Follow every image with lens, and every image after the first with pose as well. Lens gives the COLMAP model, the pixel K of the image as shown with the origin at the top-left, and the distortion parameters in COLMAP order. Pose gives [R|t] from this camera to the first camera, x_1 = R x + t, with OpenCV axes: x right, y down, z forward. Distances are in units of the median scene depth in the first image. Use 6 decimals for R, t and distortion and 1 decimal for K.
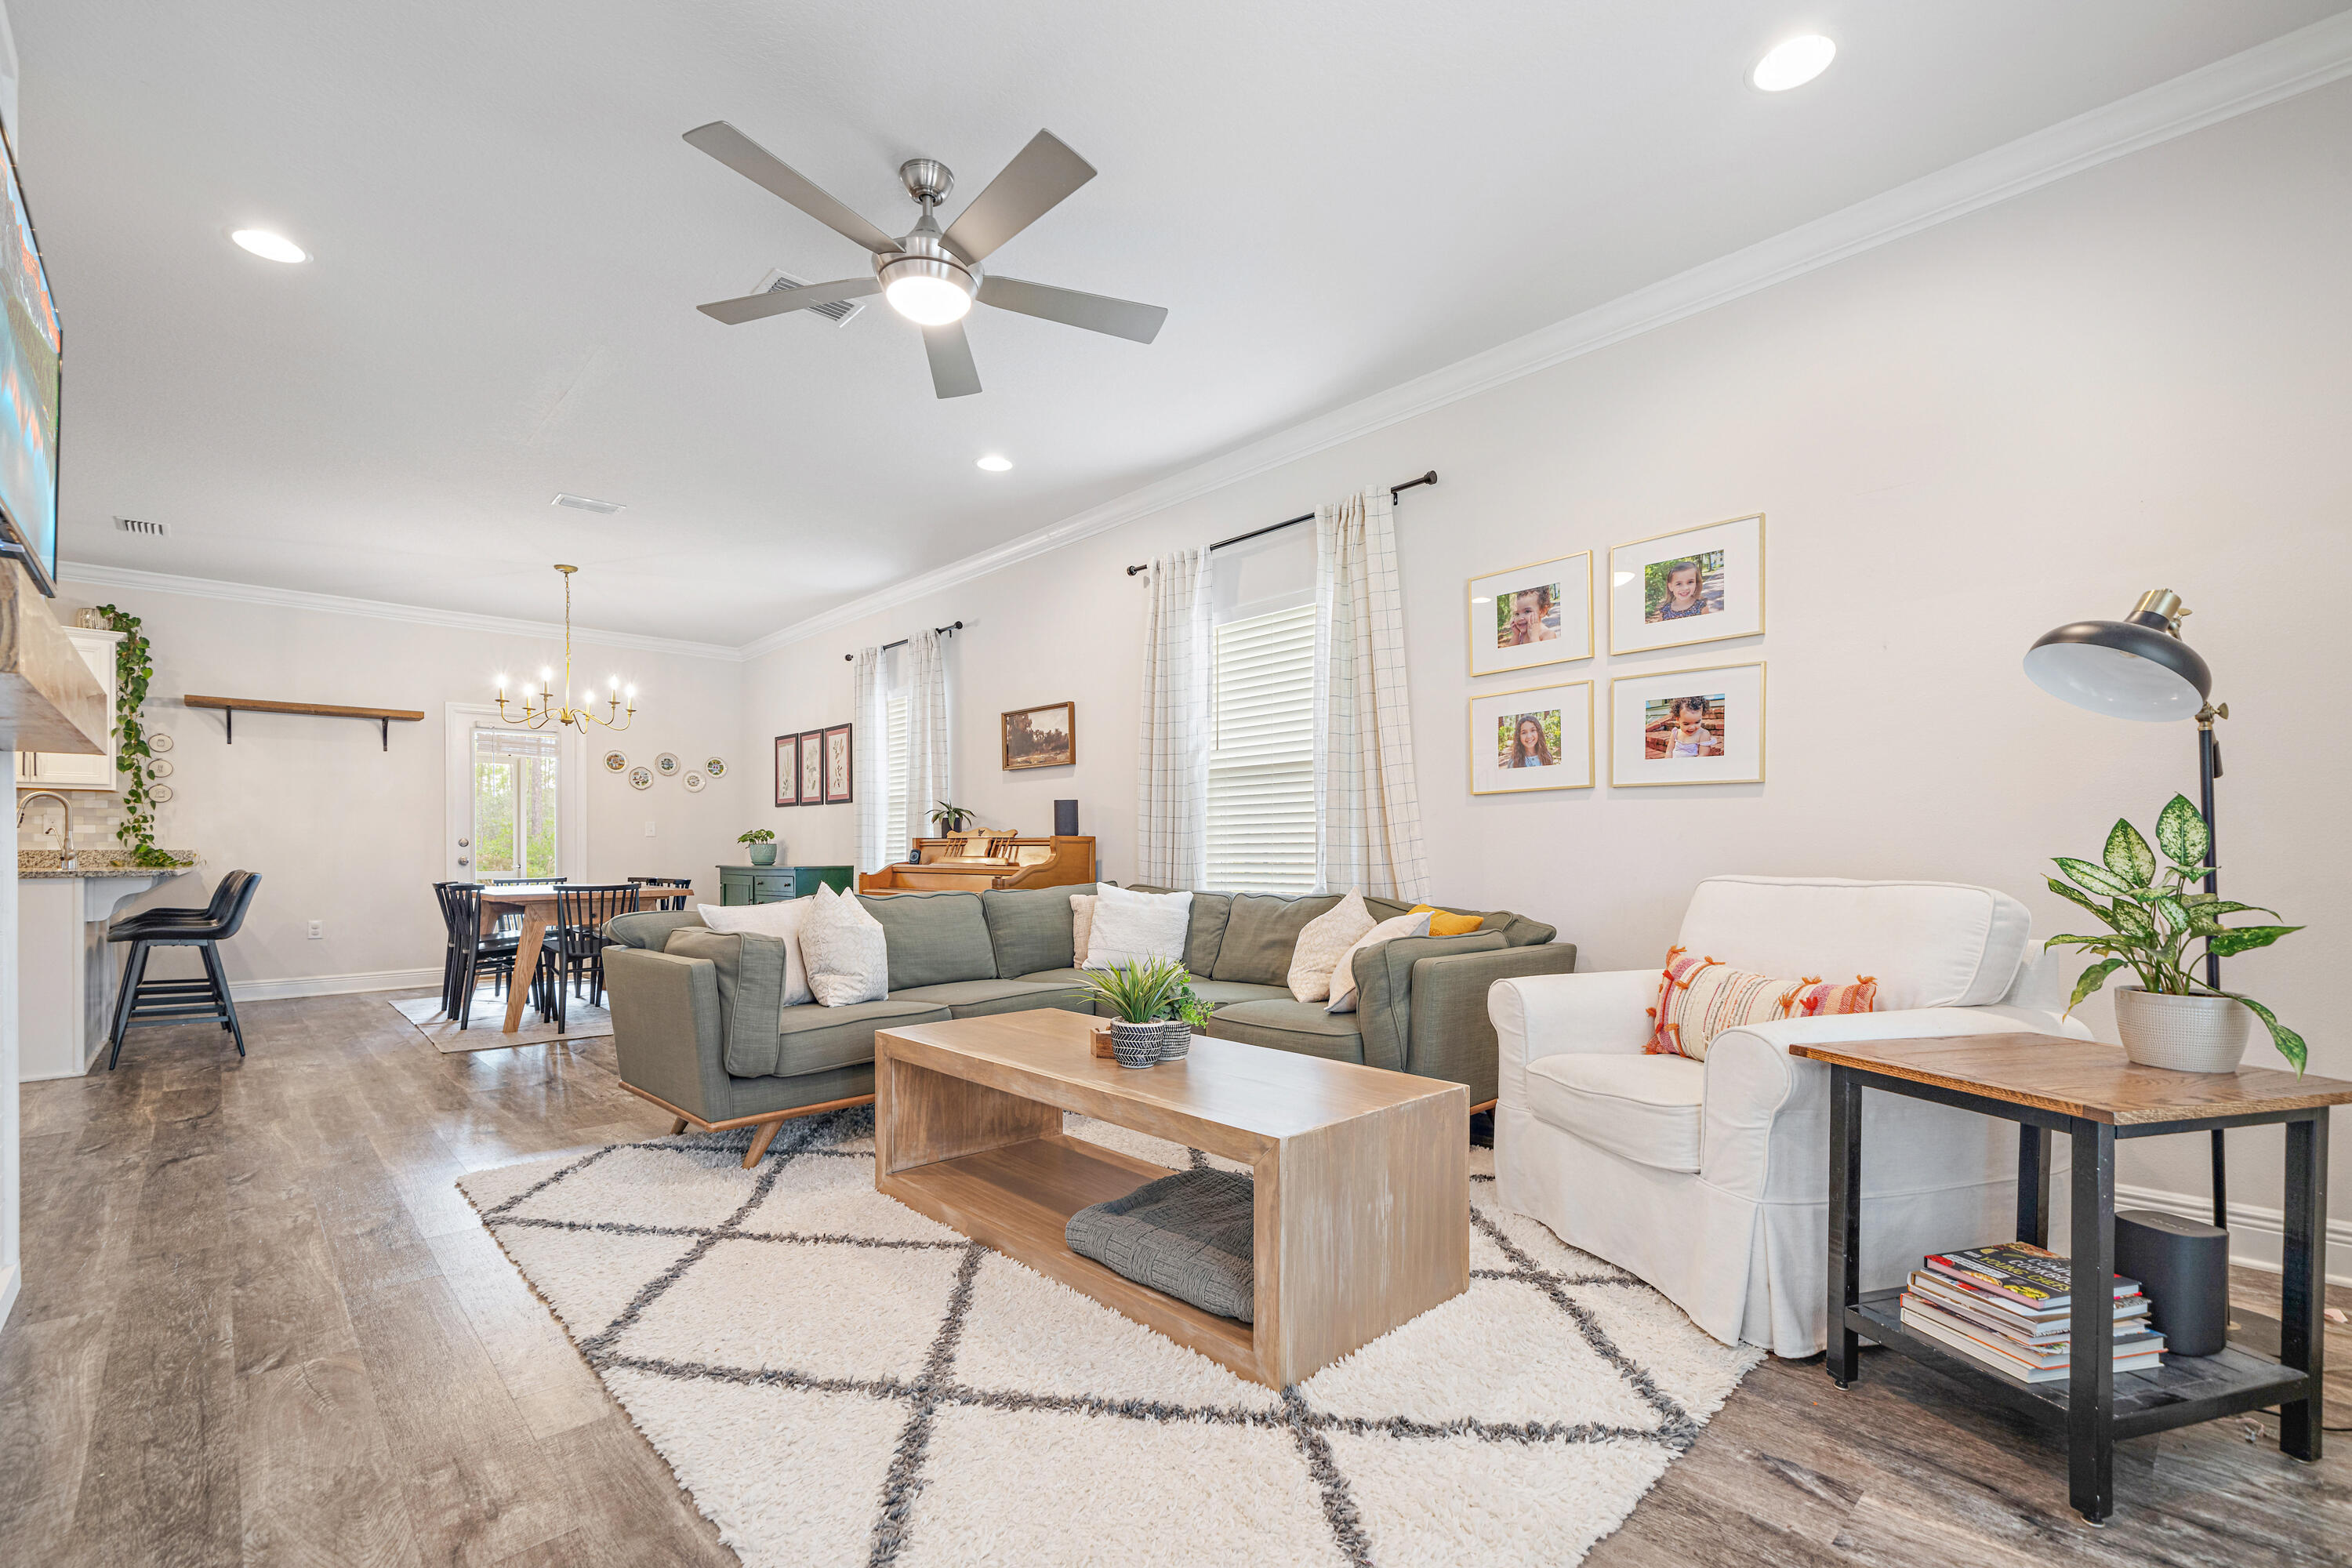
lens RADIAL K [[1019.7, 0, 1184.9], [0, 1019.7, 851.2], [0, 0, 1]] dist [0.001082, 0.000191]
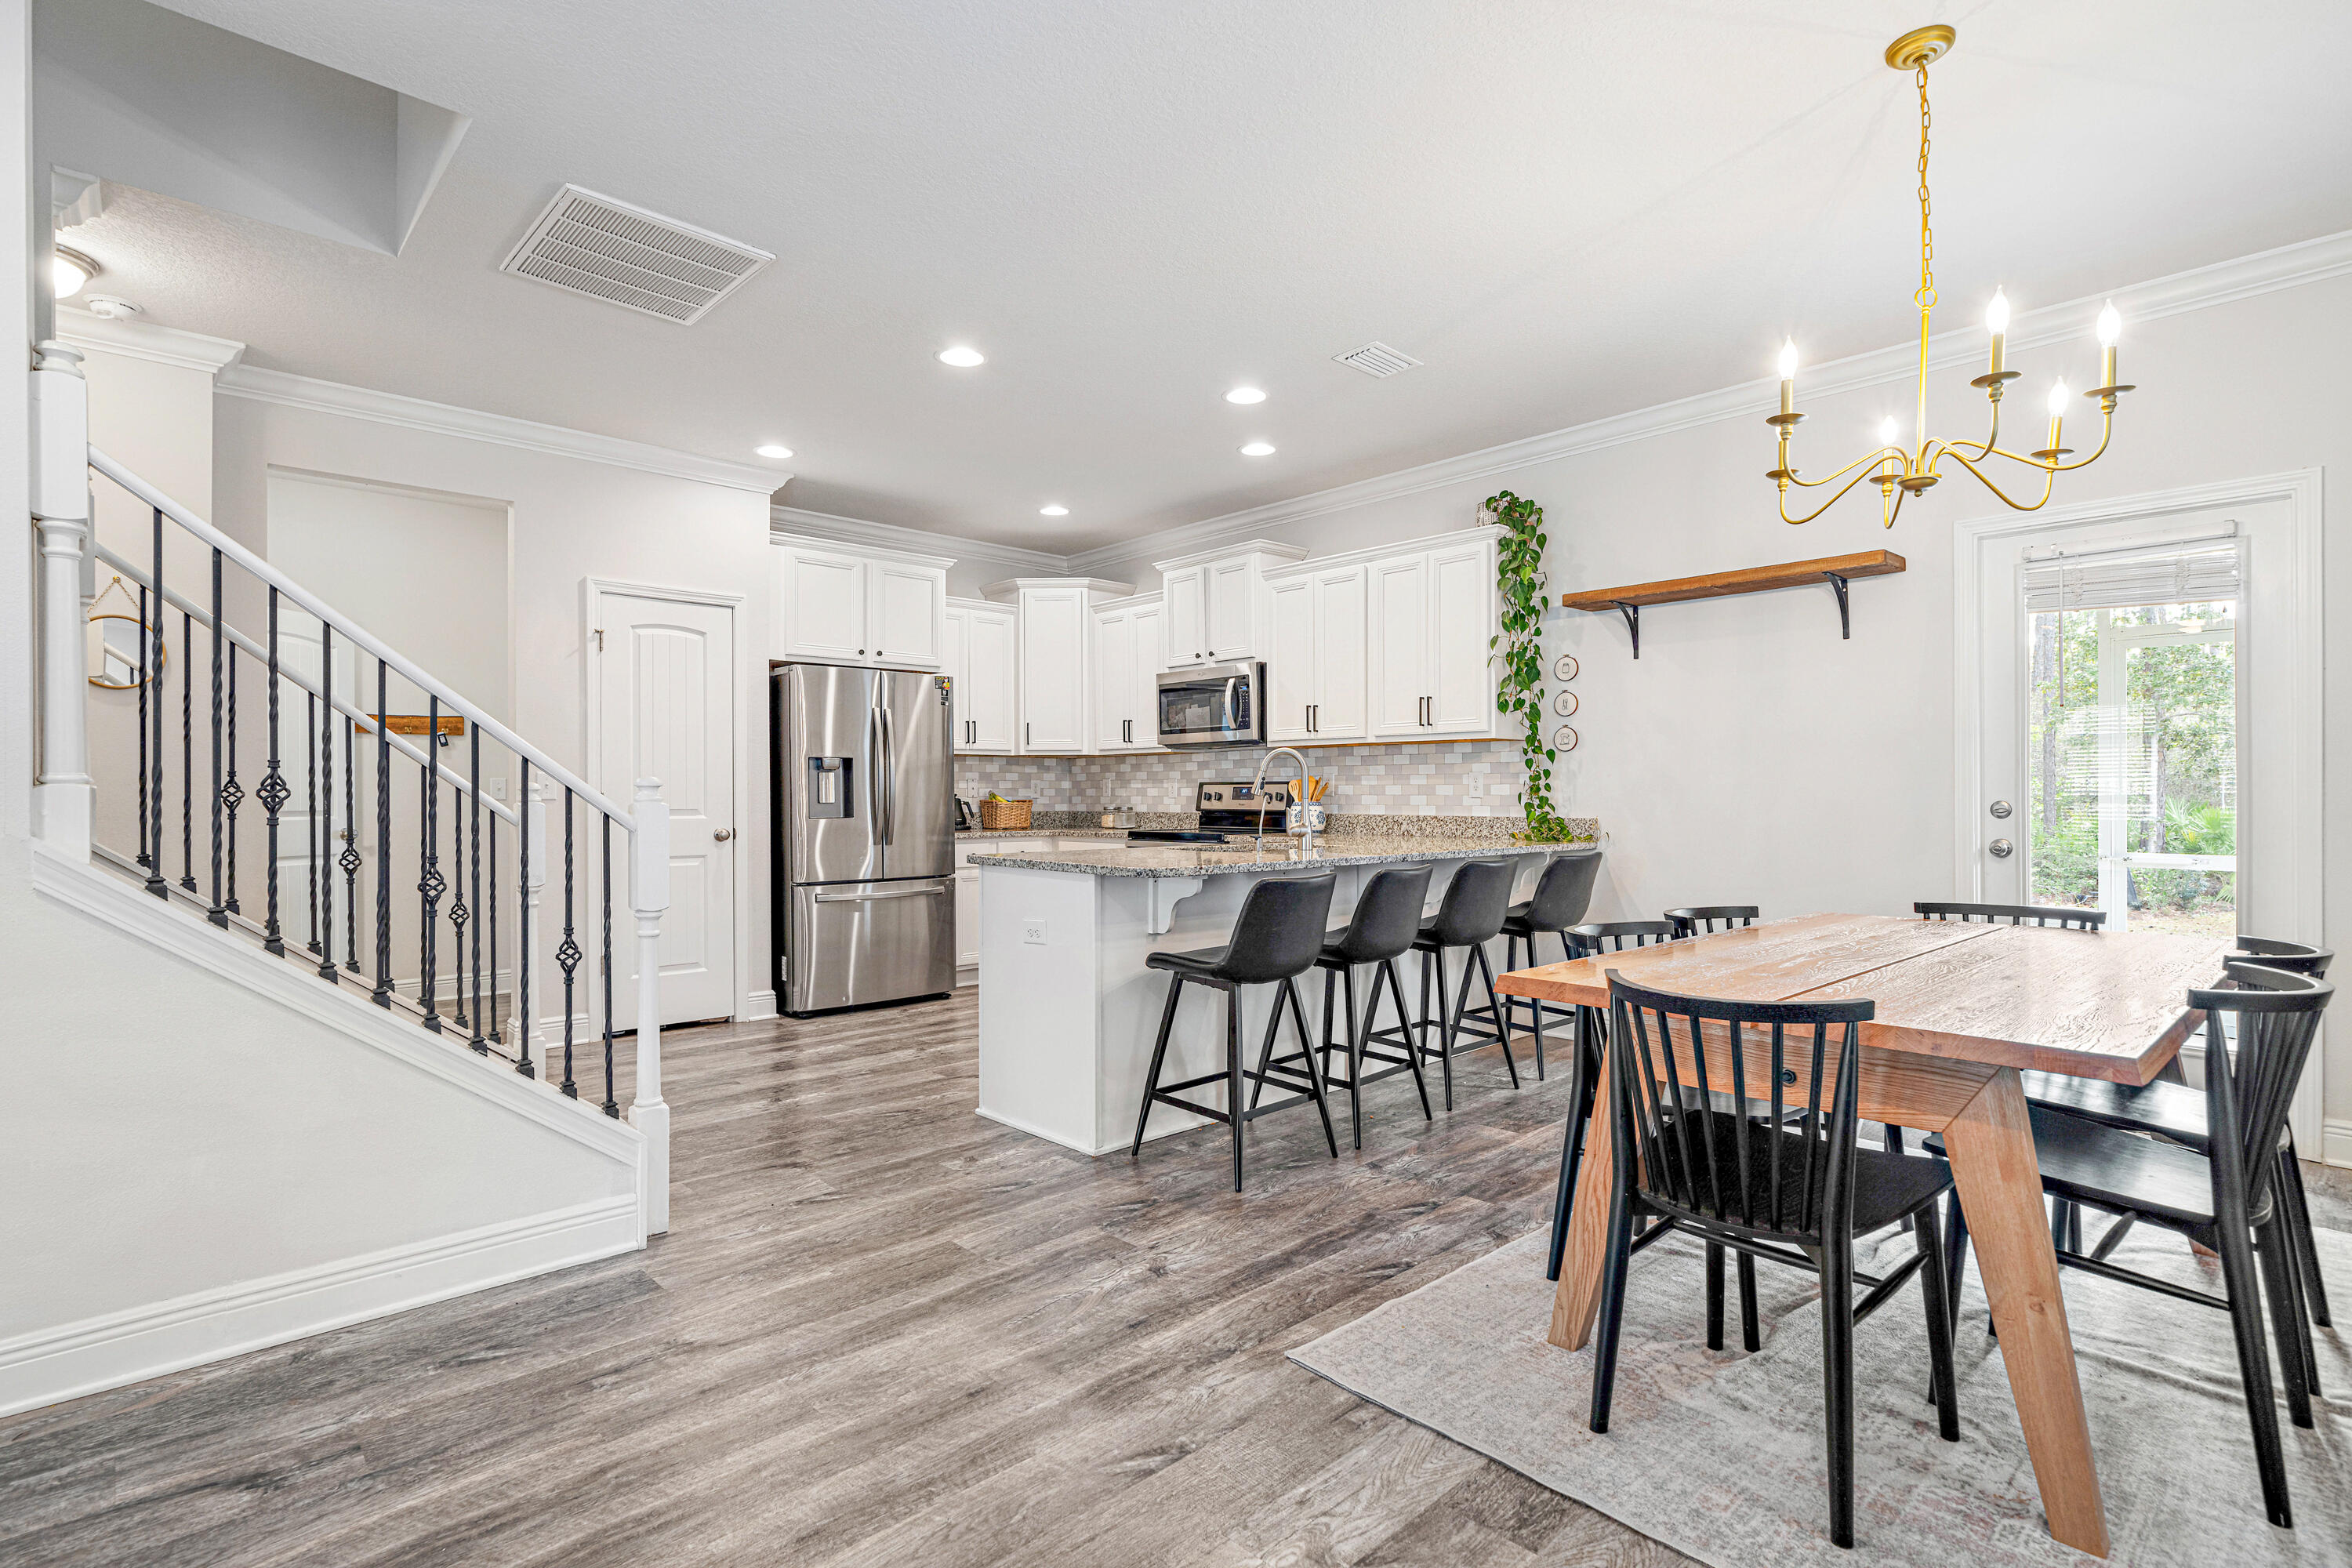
lens RADIAL K [[1129.3, 0, 1171.9], [0, 1129.3, 799.9], [0, 0, 1]] dist [0.001016, 0.000698]
pose [[-0.006941, 0.011600, -0.999909, -0.213173], [0.001854, 0.999931, 0.011587, -0.024004], [0.999974, -0.001773, -0.006962, 0.743170]]
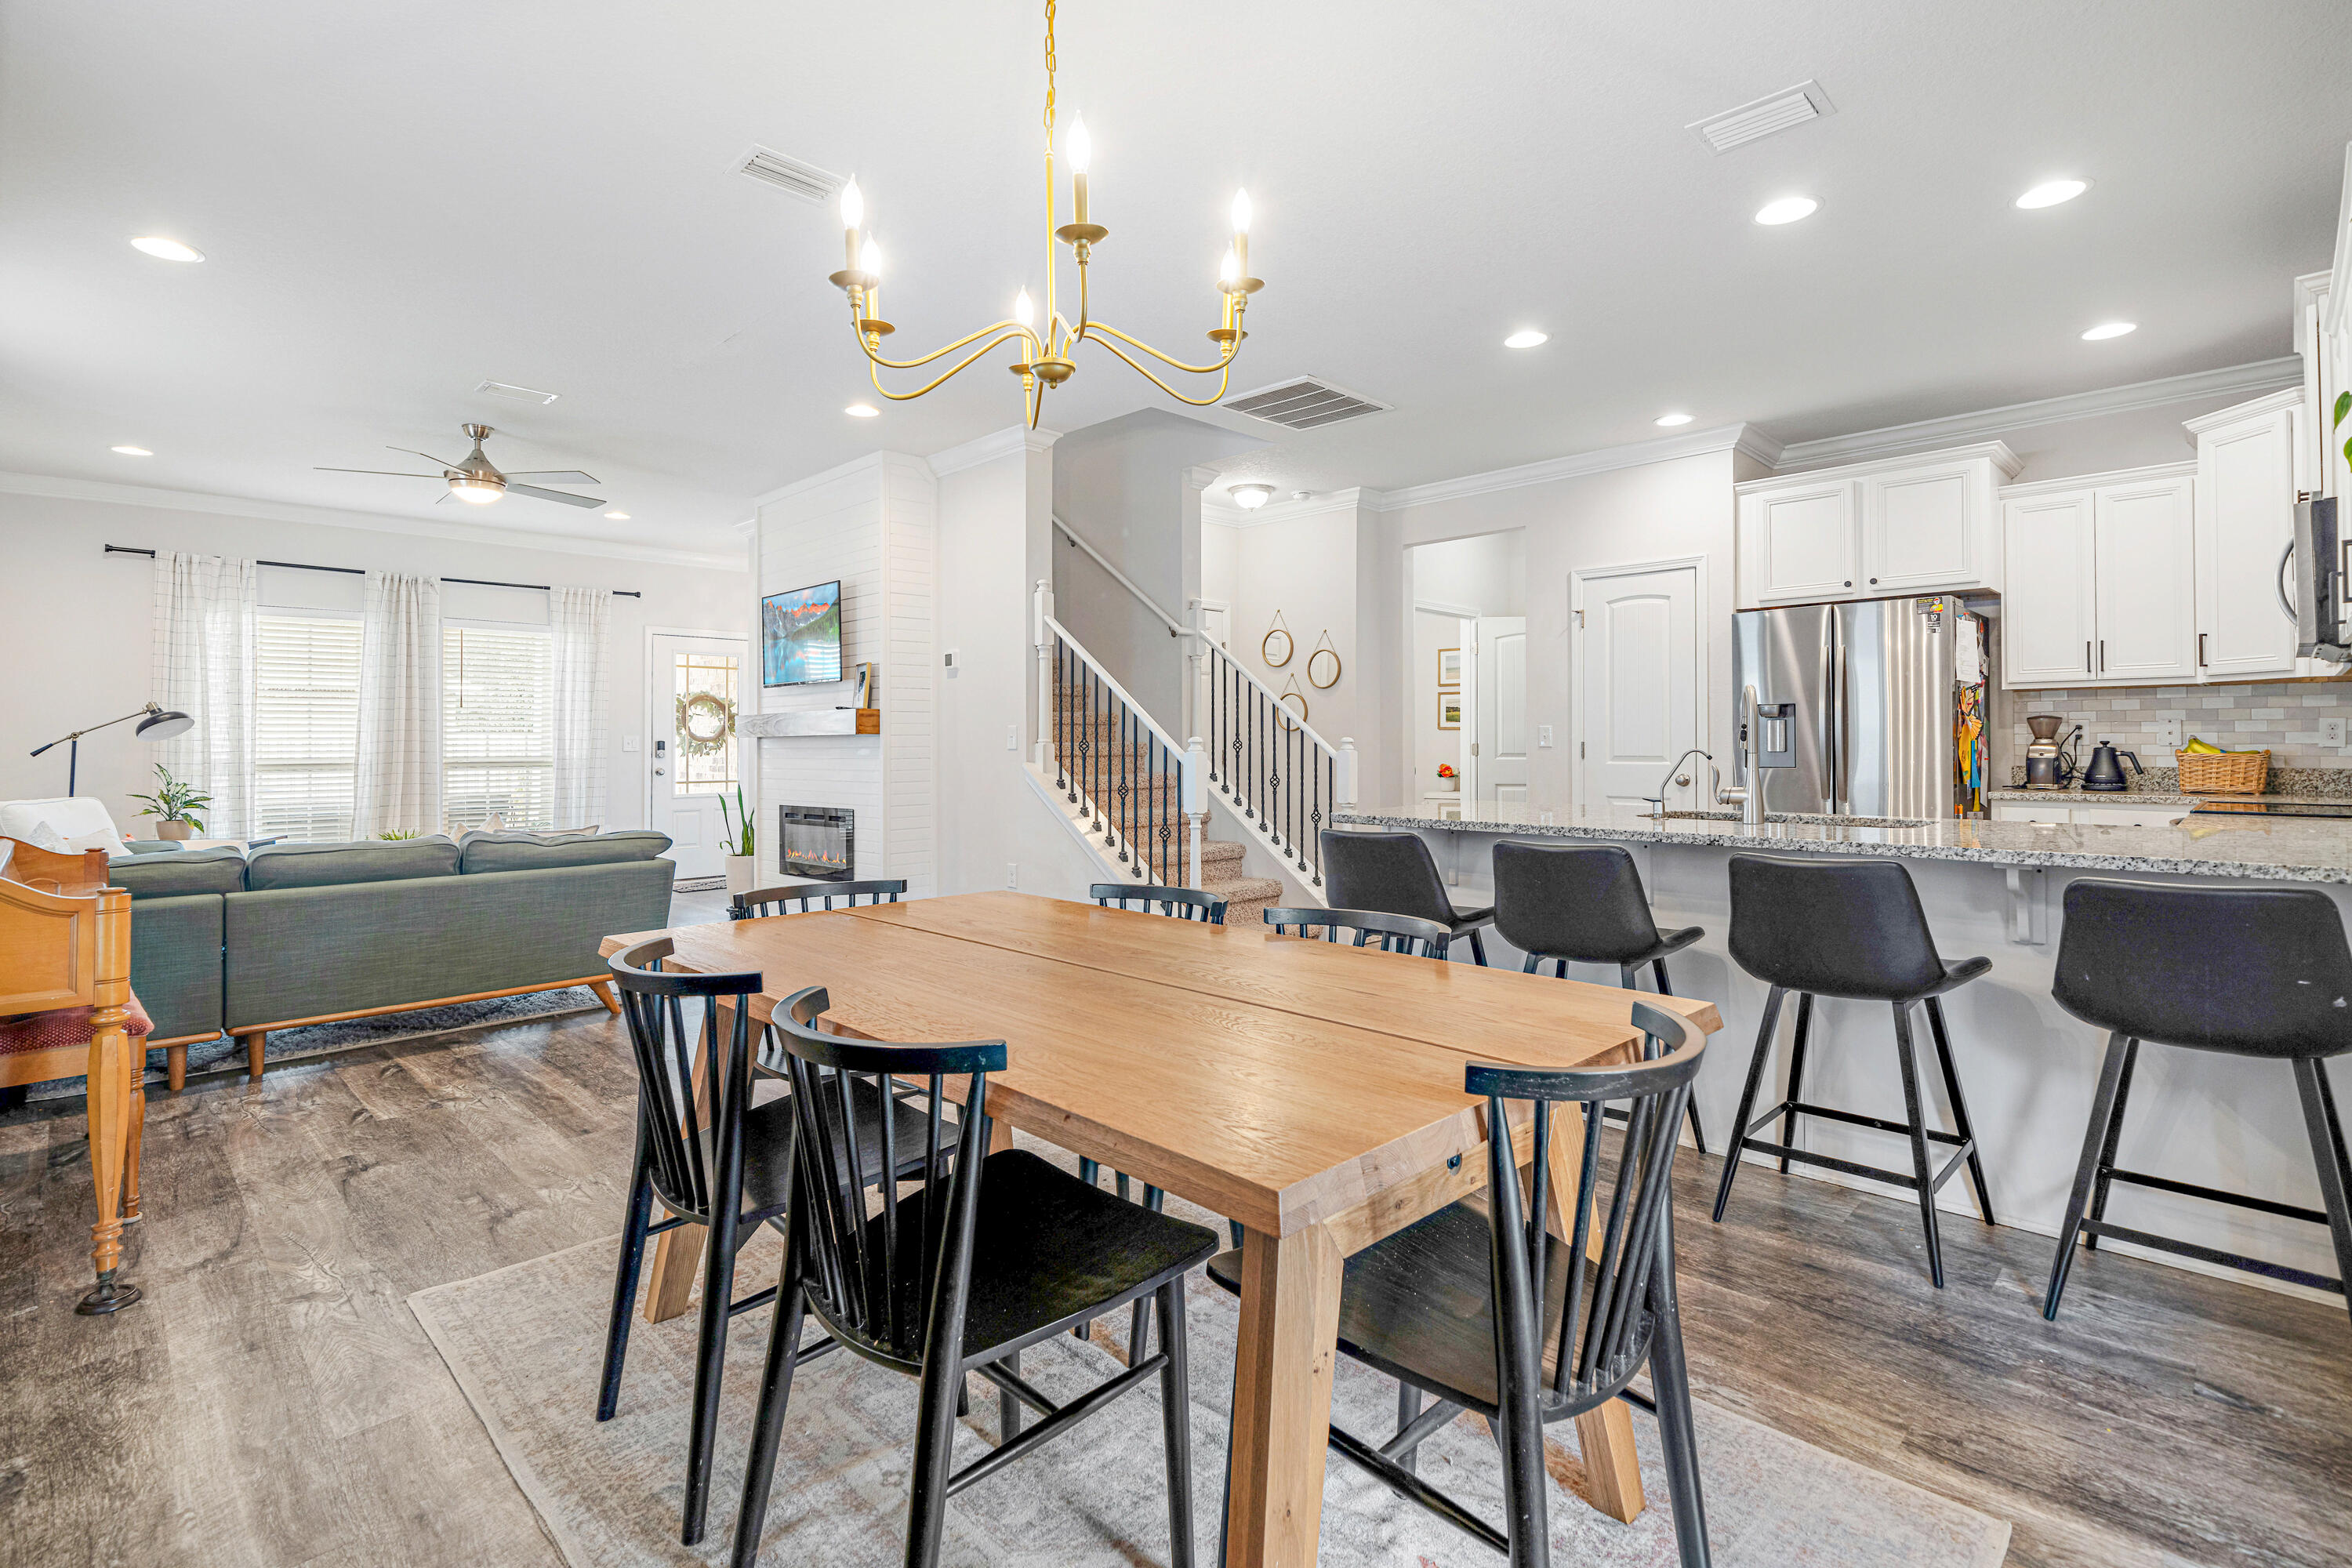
lens RADIAL K [[1092.9, 0, 1162.5], [0, 1092.9, 730.5], [0, 0, 1]] dist [-0.002320, -0.000260]
pose [[-0.999652, 0.012544, -0.023221, -0.623960], [0.012754, 0.999879, -0.008922, -0.026478], [0.023106, -0.009215, -0.999691, 1.285926]]
